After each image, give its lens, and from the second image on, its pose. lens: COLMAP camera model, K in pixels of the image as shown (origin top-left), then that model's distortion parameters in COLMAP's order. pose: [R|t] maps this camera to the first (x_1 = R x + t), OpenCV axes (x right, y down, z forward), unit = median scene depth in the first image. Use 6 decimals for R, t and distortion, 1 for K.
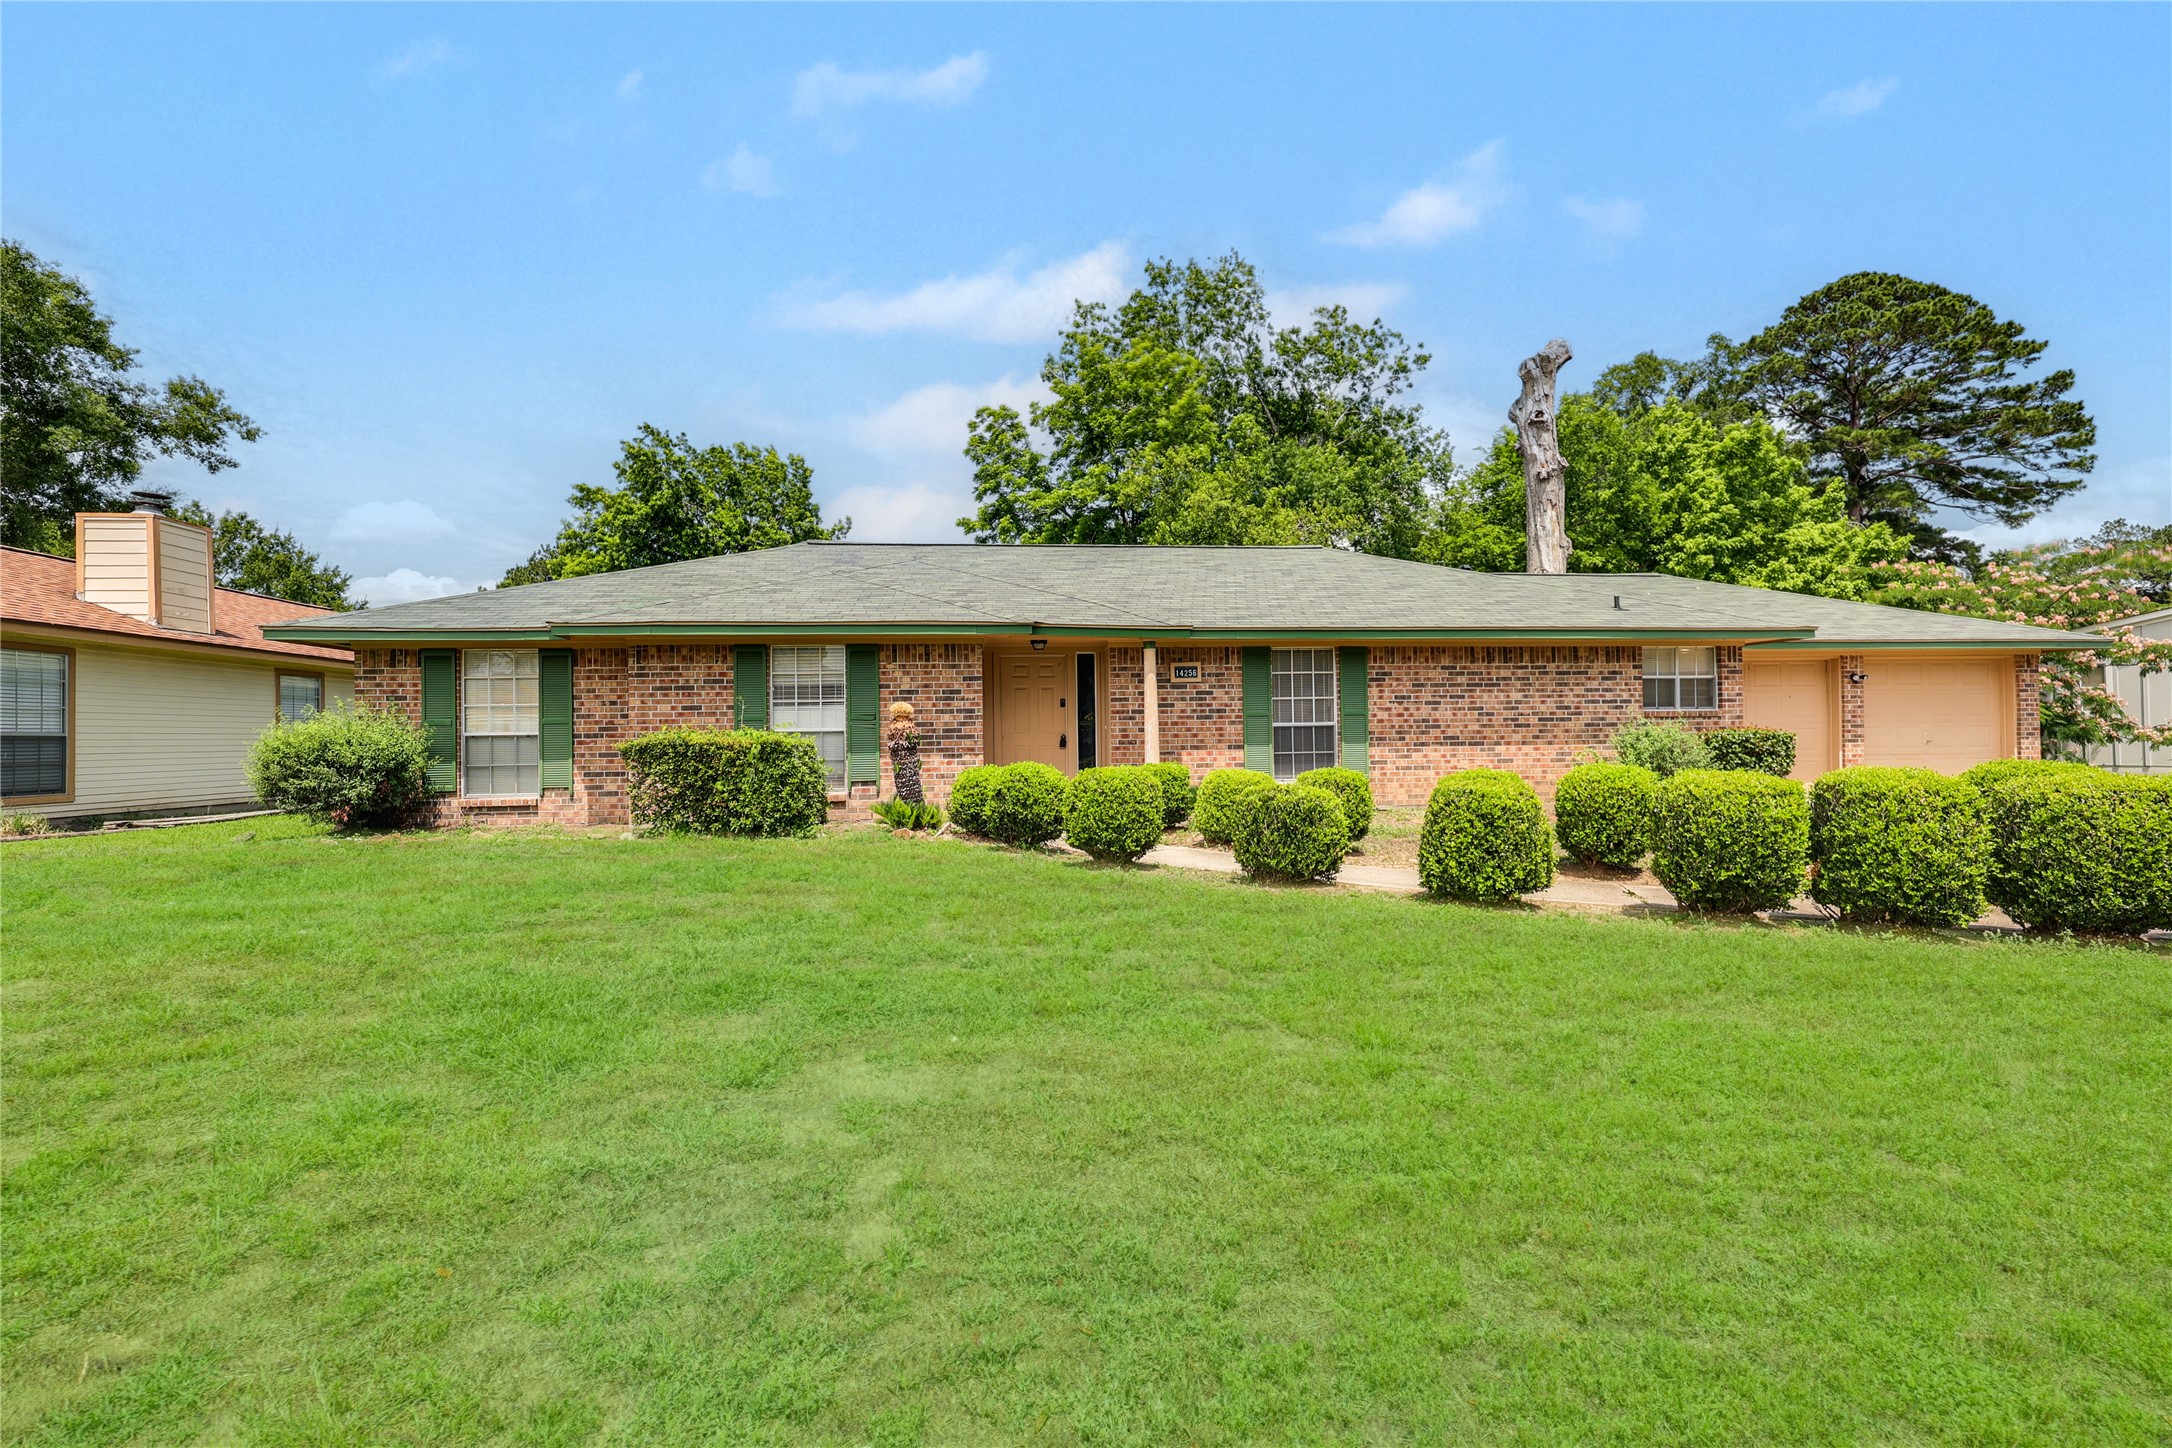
lens RADIAL K [[925.7, 0, 1088.8], [0, 925.7, 727.0], [0, 0, 1]] dist [-0.002488, 0.003273]
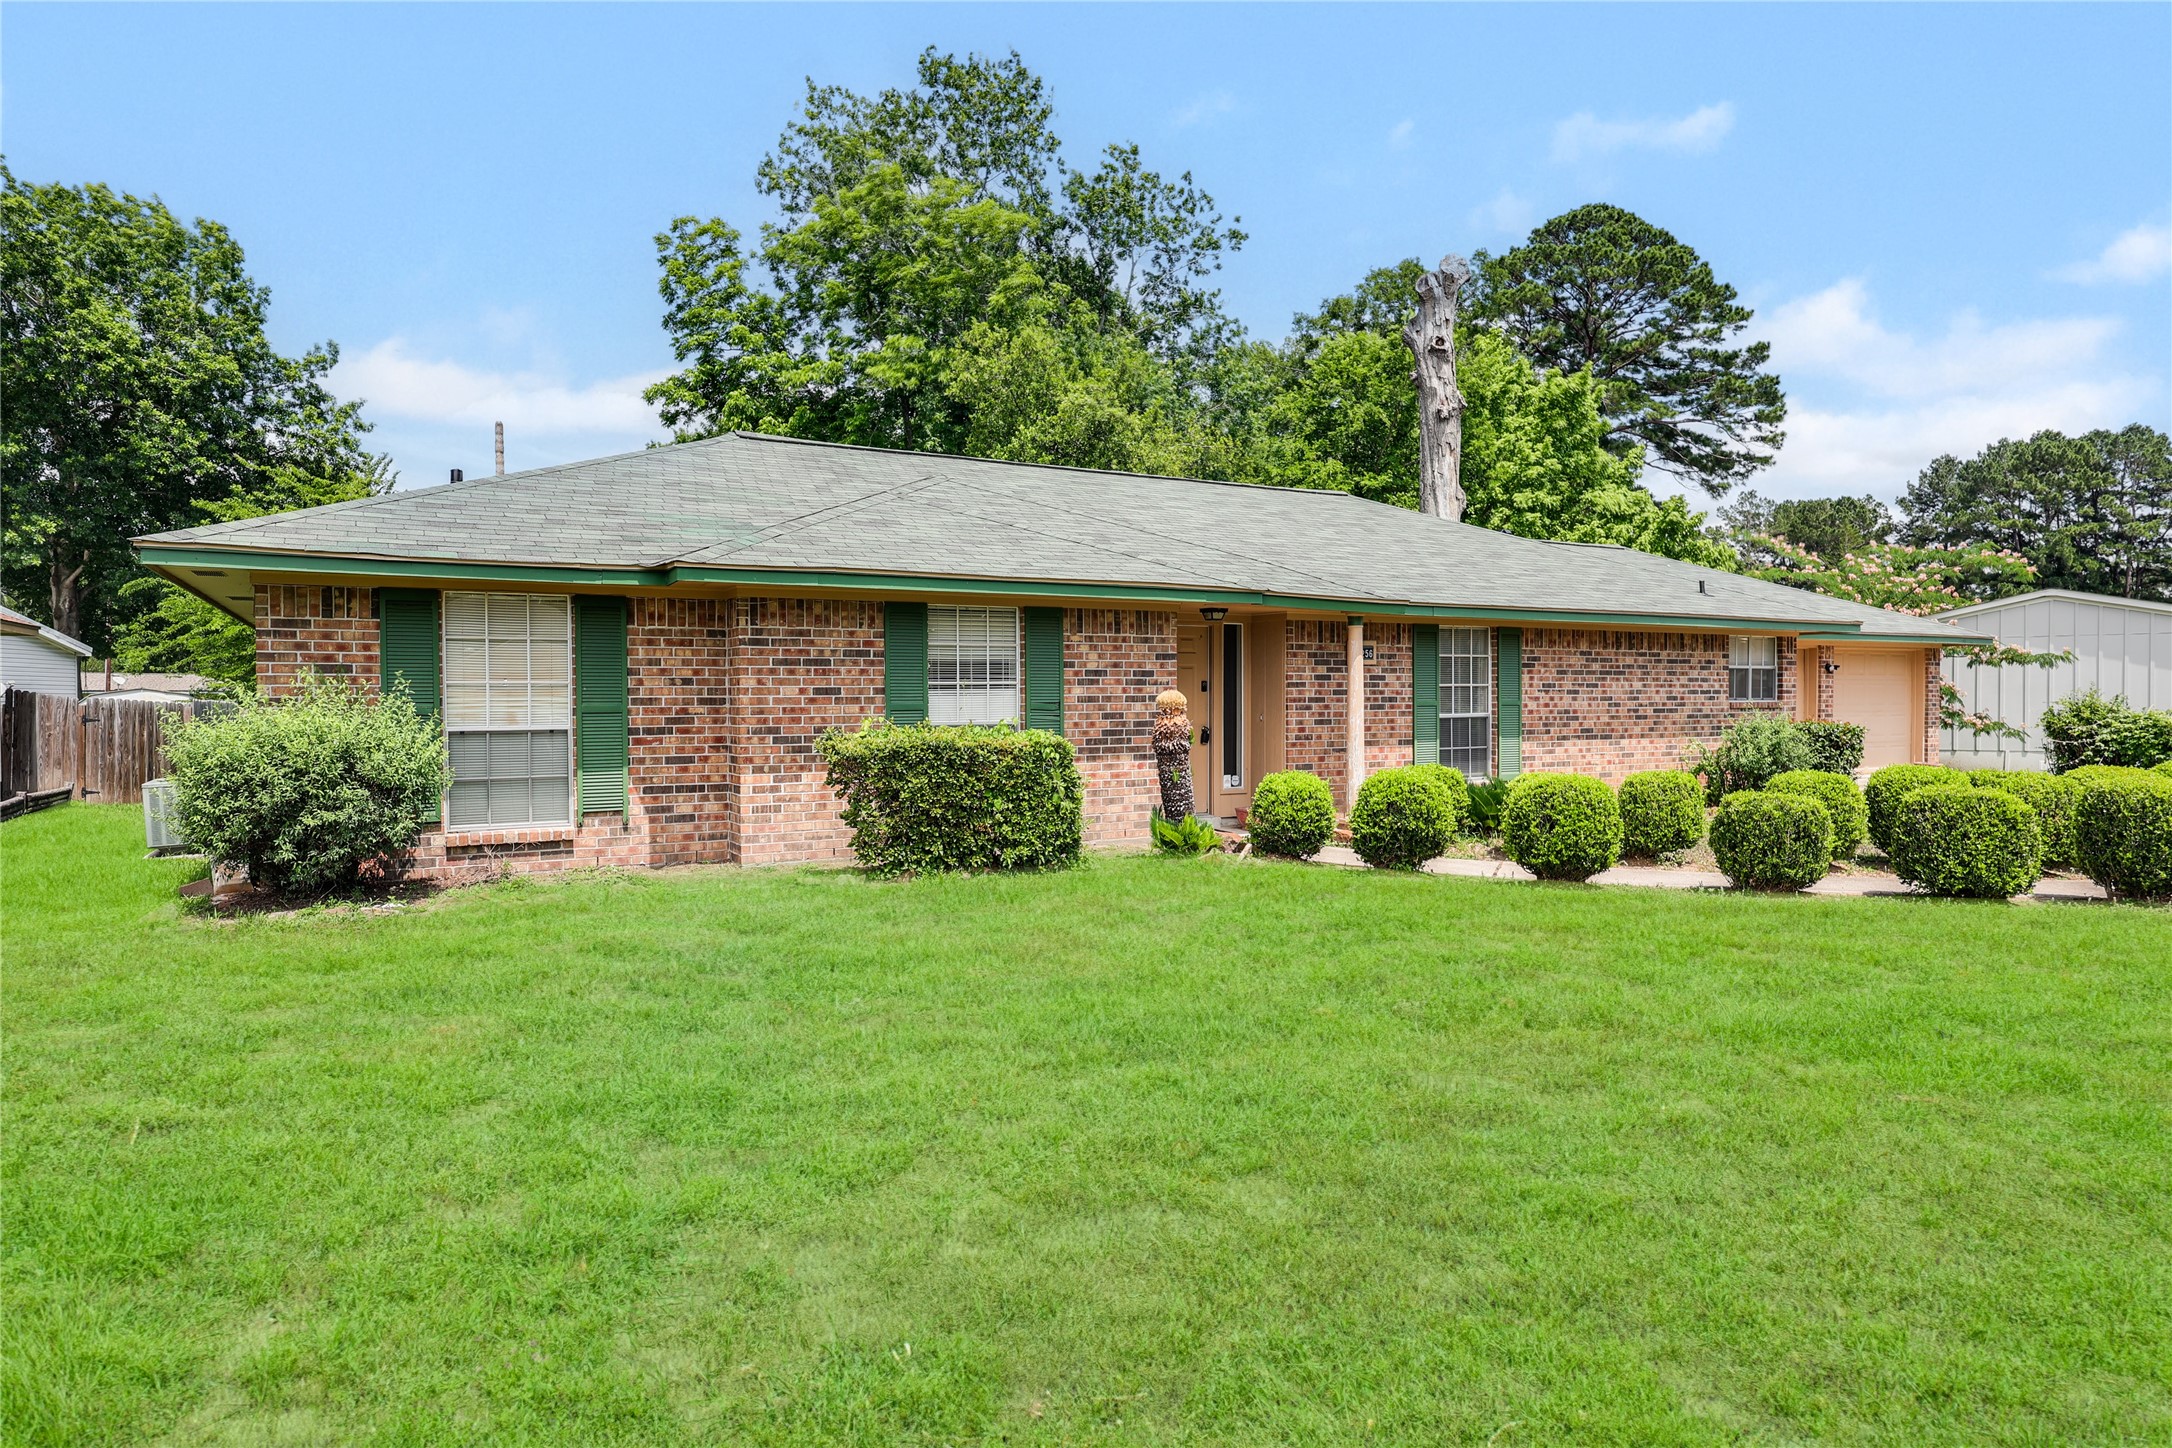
lens RADIAL K [[1308.2, 0, 1105.4], [0, 1308.2, 741.3], [0, 0, 1]] dist [0.001340, 0.003189]
pose [[0.913659, -0.003828, 0.406463, -0.539294], [-0.011987, 0.999267, 0.036355, -0.018083], [-0.406304, -0.038088, 0.912944, 0.019367]]
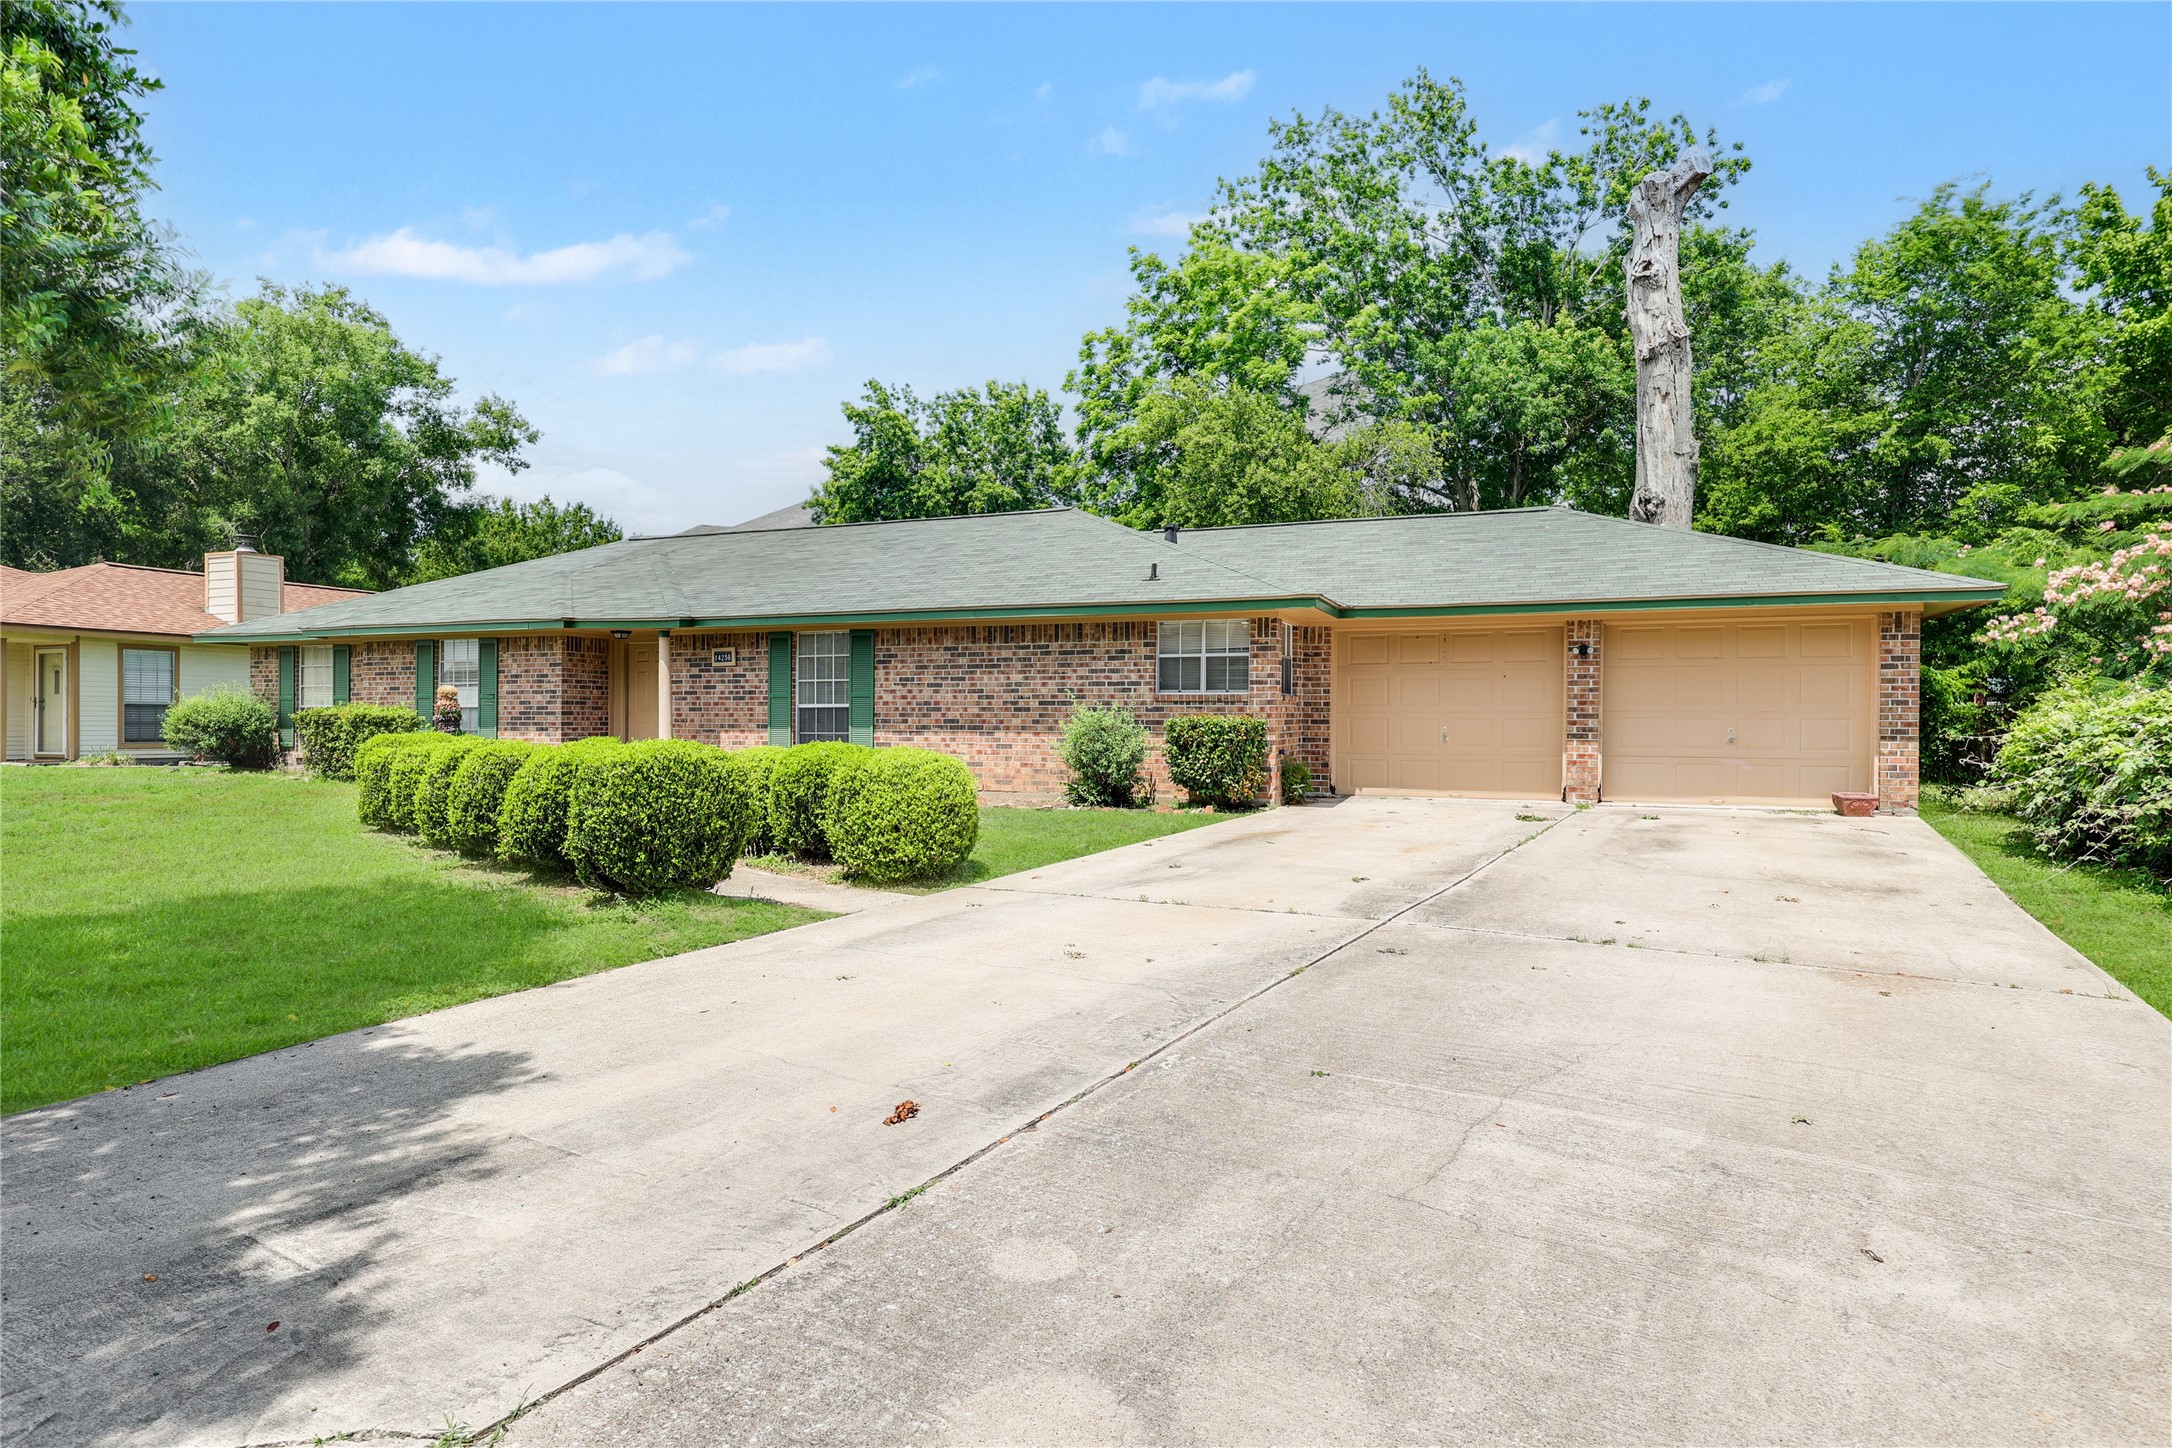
lens RADIAL K [[1308.2, 0, 1093.5], [0, 1308.2, 713.9], [0, 0, 1]] dist [0.001340, 0.003189]
pose [[0.872536, 0.013018, -0.488377, 1.146698], [-0.010482, 0.999914, 0.007927, -0.007996], [0.488438, -0.001797, 0.872597, -0.120783]]
